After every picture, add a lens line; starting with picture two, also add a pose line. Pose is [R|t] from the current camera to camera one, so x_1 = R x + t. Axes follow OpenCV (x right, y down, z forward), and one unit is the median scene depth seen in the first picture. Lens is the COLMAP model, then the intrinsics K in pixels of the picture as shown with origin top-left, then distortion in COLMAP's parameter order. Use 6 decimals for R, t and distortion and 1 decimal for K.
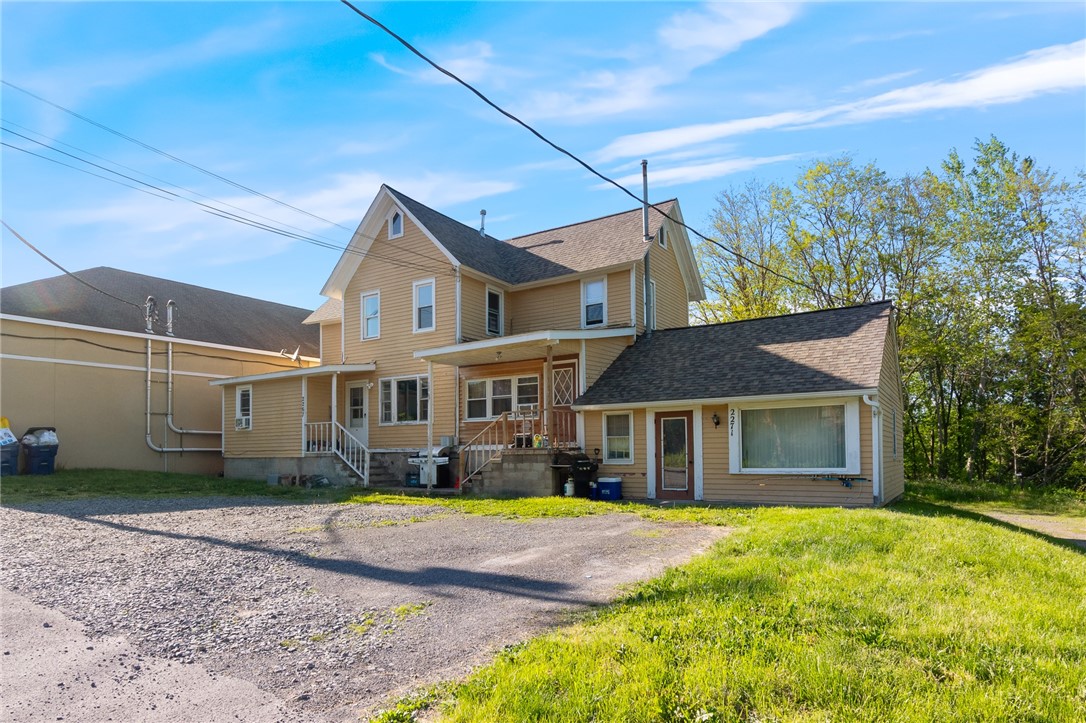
lens RADIAL K [[479.0, 0, 554.4], [0, 479.0, 389.2], [0, 0, 1]] dist [0.004552, 0.000746]
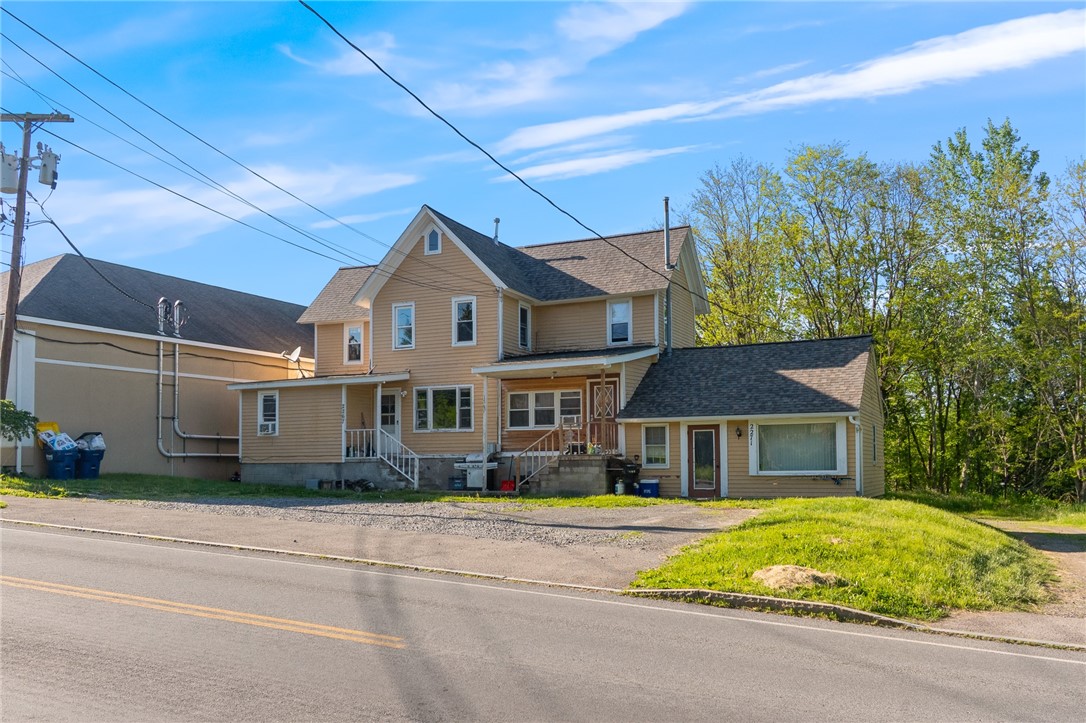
lens RADIAL K [[614.5, 0, 541.8], [0, 614.5, 362.6], [0, 0, 1]] dist [0.008081, 0.000403]
pose [[0.994863, 0.018758, 0.099473, -0.243362], [-0.016068, 0.999485, -0.027775, -0.047192], [-0.099942, 0.026034, 0.994653, -0.397896]]
